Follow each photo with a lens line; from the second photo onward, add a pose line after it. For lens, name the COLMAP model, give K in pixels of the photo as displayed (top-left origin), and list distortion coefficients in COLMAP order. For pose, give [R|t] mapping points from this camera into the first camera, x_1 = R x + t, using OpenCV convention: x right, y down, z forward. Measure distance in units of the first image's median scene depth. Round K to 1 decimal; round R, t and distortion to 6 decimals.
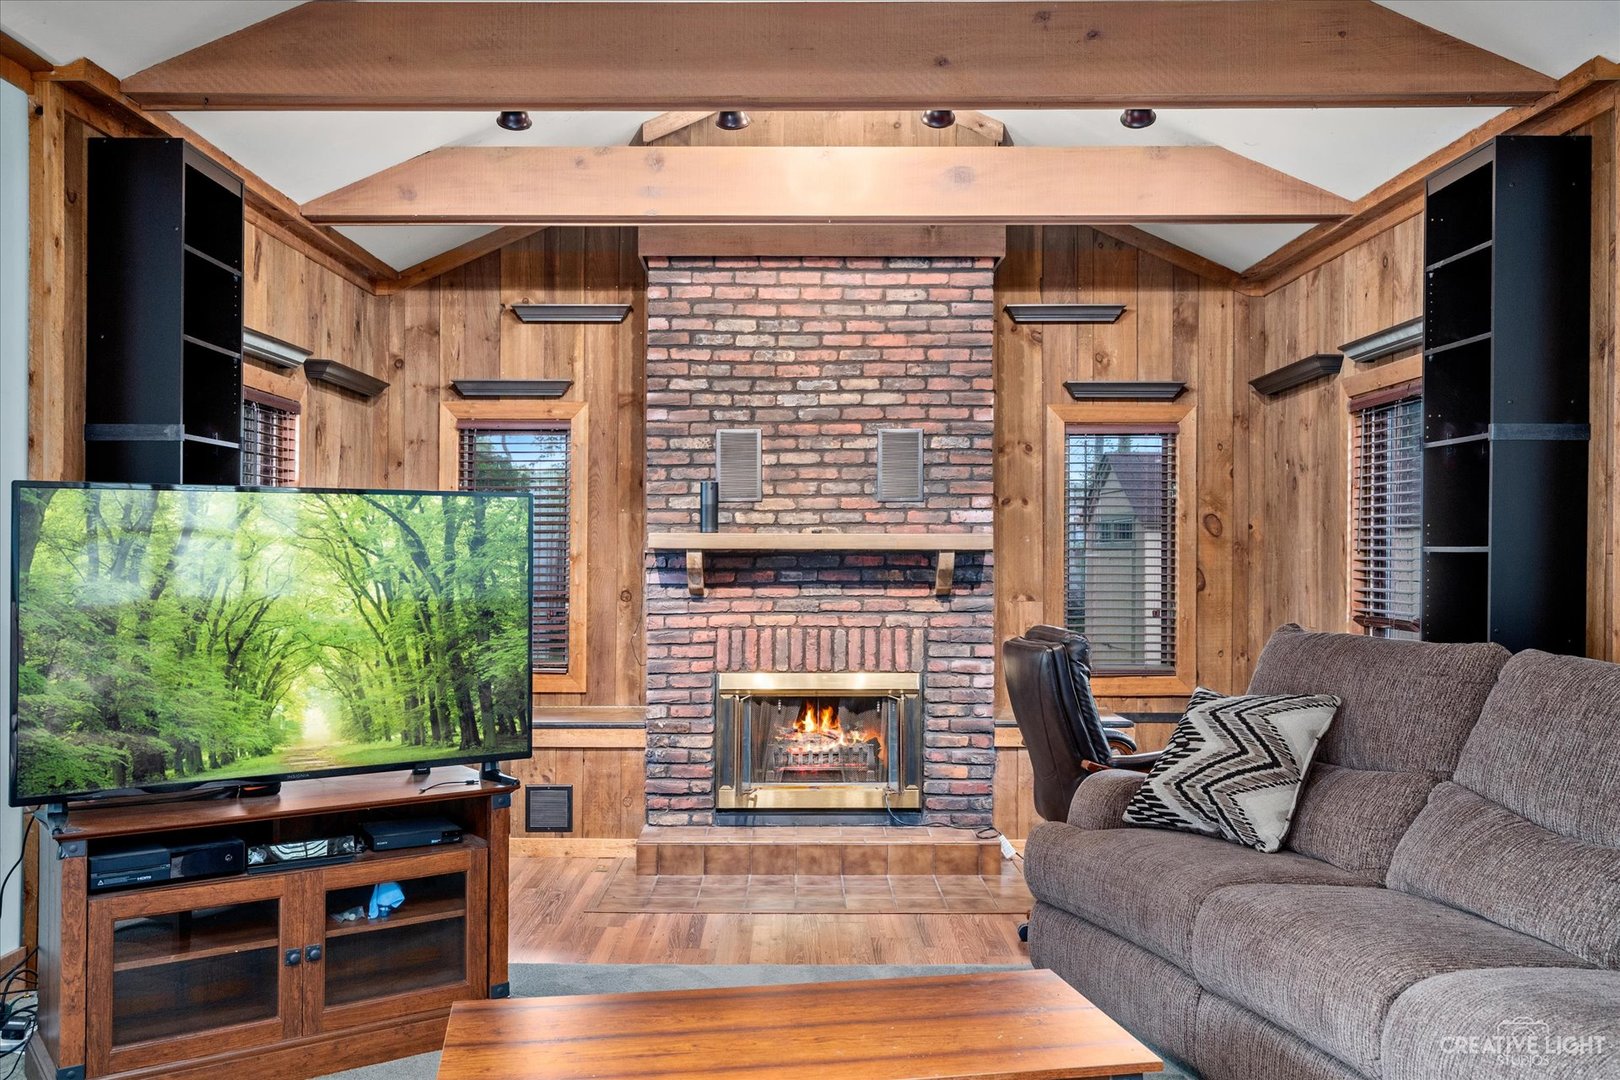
lens RADIAL K [[1365.0, 0, 810.7], [0, 1365.0, 542.7], [0, 0, 1]] dist [0.012159, 0.001063]
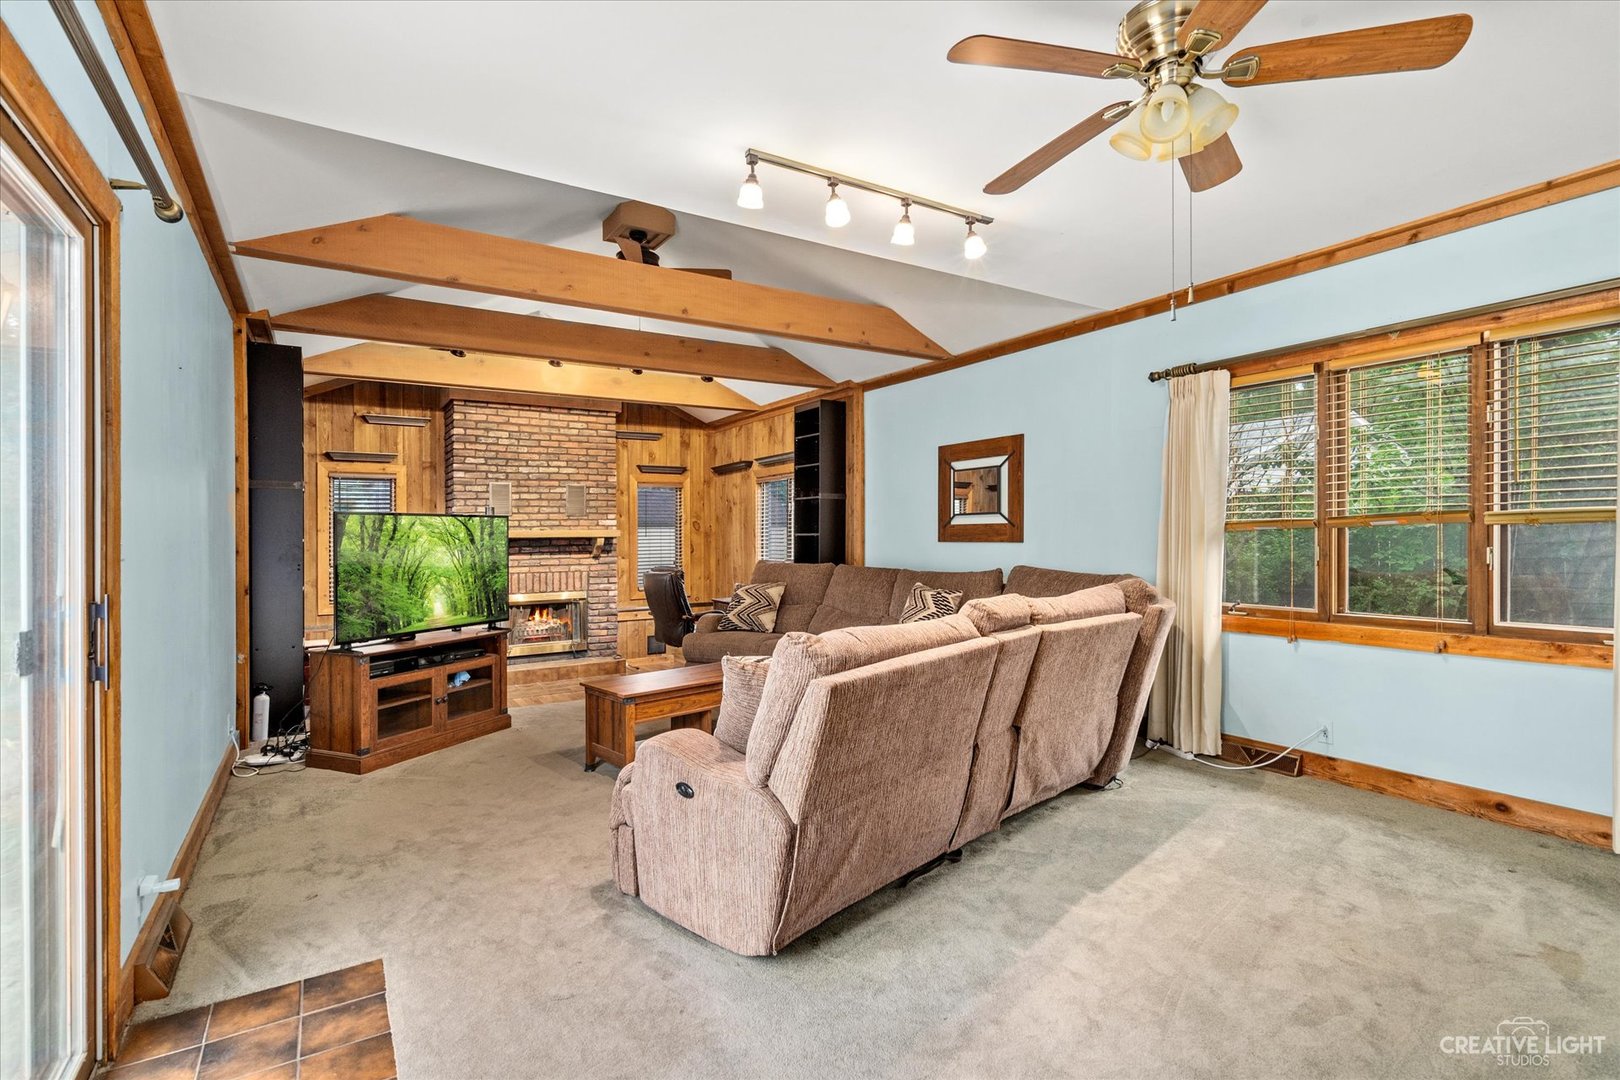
lens RADIAL K [[743.9, 0, 810.4], [0, 743.9, 536.3], [0, 0, 1]] dist [-0.001355, -0.000040]
pose [[0.849247, -0.010581, 0.527890, -0.258604], [0.008946, 0.999944, 0.005651, 0.000176], [-0.527920, -0.000076, 0.849294, -0.259488]]
